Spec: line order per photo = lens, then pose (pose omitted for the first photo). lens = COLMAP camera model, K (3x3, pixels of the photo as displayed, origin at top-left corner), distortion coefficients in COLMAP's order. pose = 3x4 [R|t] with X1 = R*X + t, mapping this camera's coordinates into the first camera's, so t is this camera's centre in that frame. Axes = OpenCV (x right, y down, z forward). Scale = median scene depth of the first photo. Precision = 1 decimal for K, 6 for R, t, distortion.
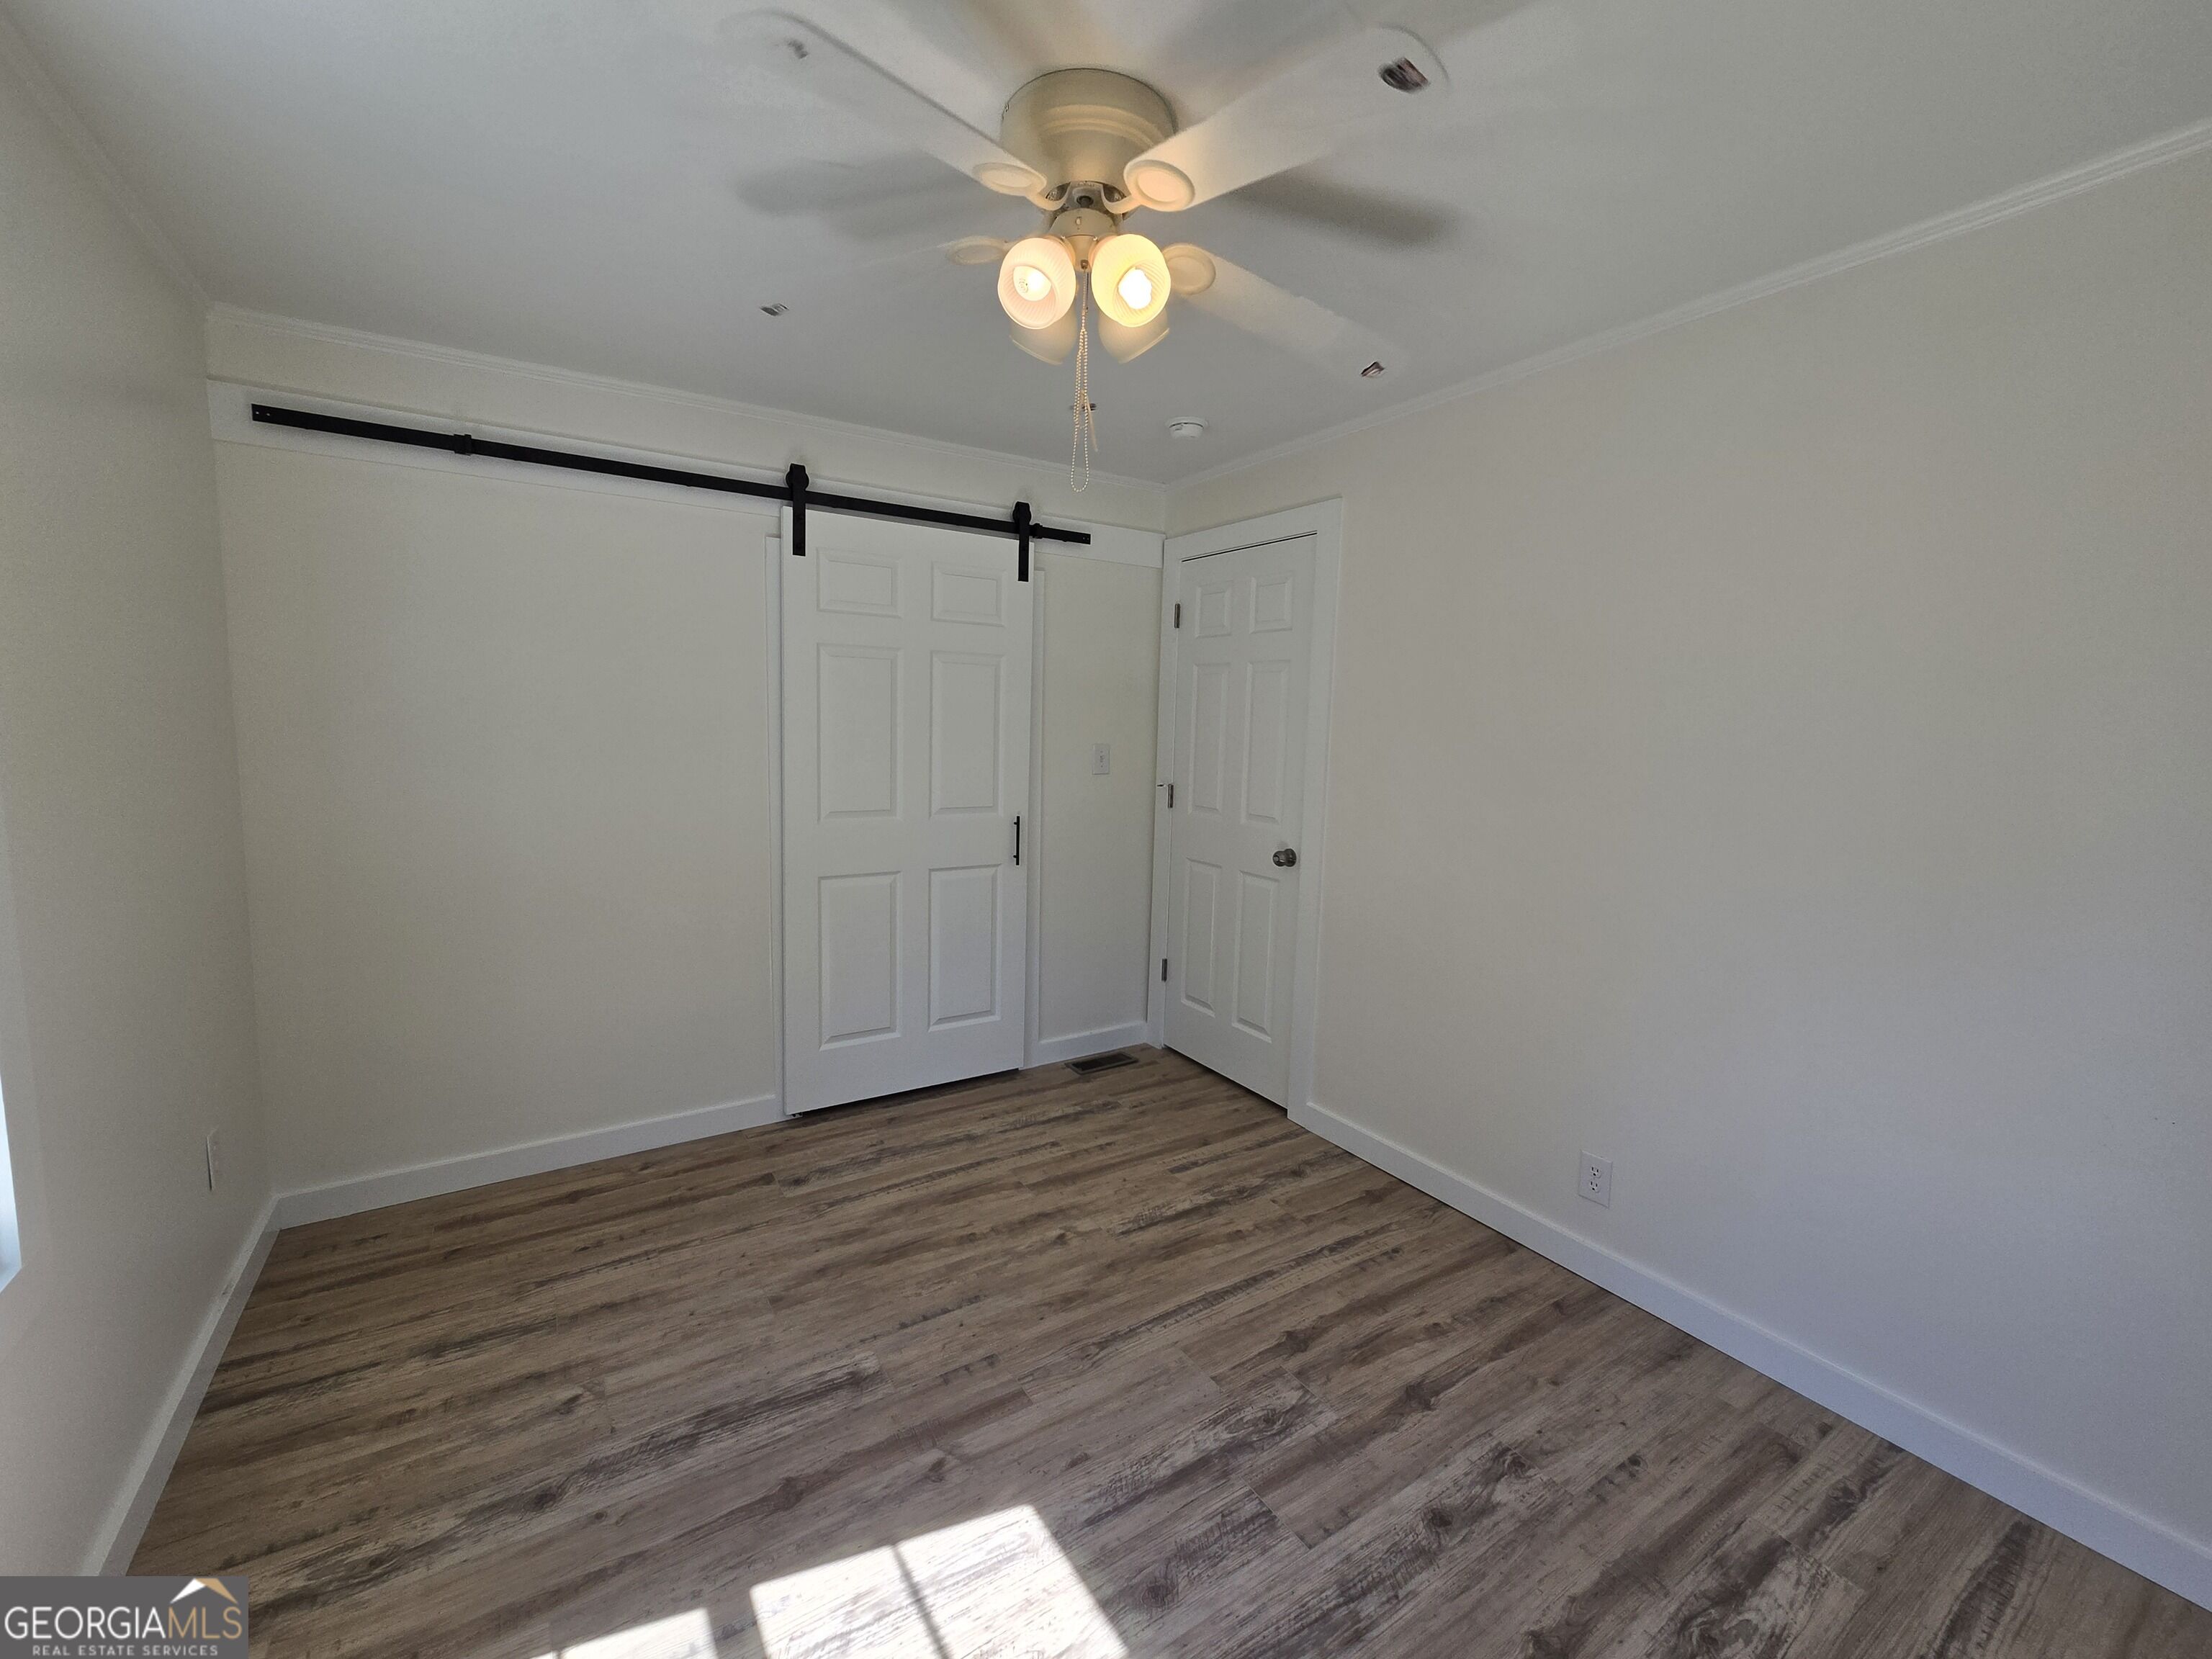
lens RADIAL K [[909.6, 0, 1099.1], [0, 909.6, 814.7], [0, 0, 1]] dist [0.000497, 0.000225]
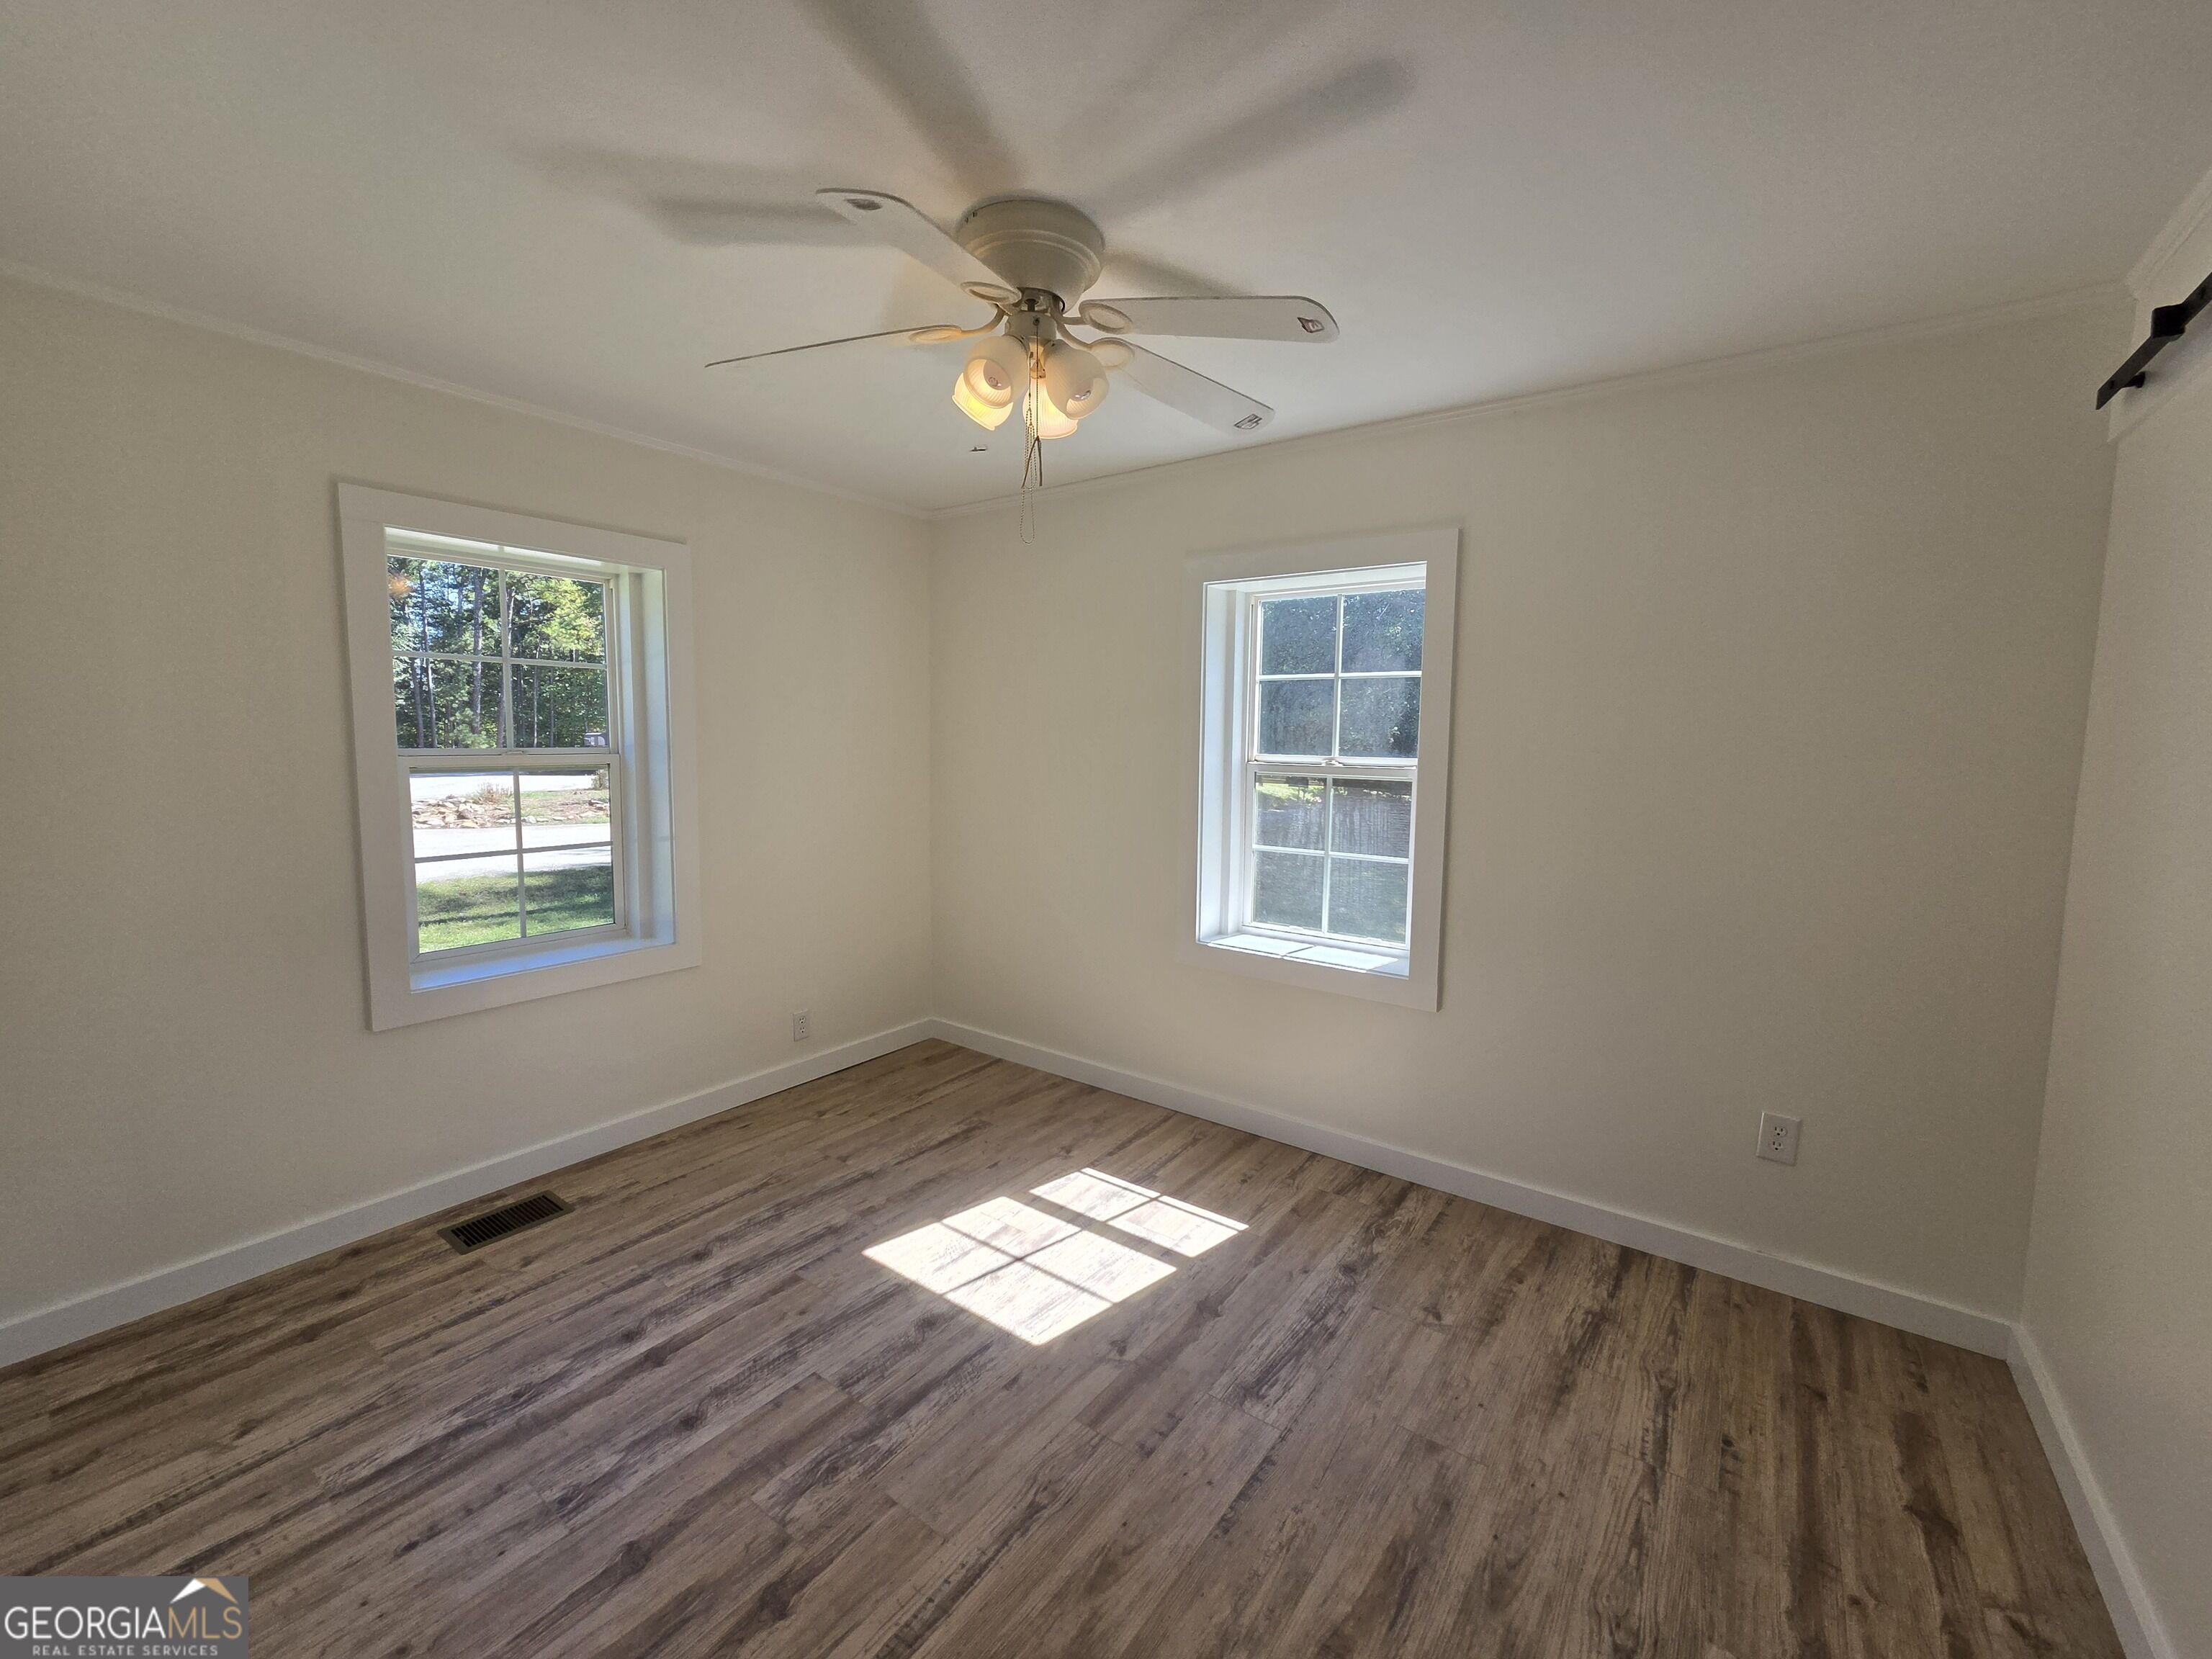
lens RADIAL K [[909.6, 0, 1099.1], [0, 909.6, 814.7], [0, 0, 1]] dist [0.000497, 0.000225]
pose [[-0.934761, -0.000272, -0.355276, 0.264585], [-0.067542, 0.981898, 0.176958, -0.187173], [0.348797, 0.189410, -0.917859, 1.840178]]
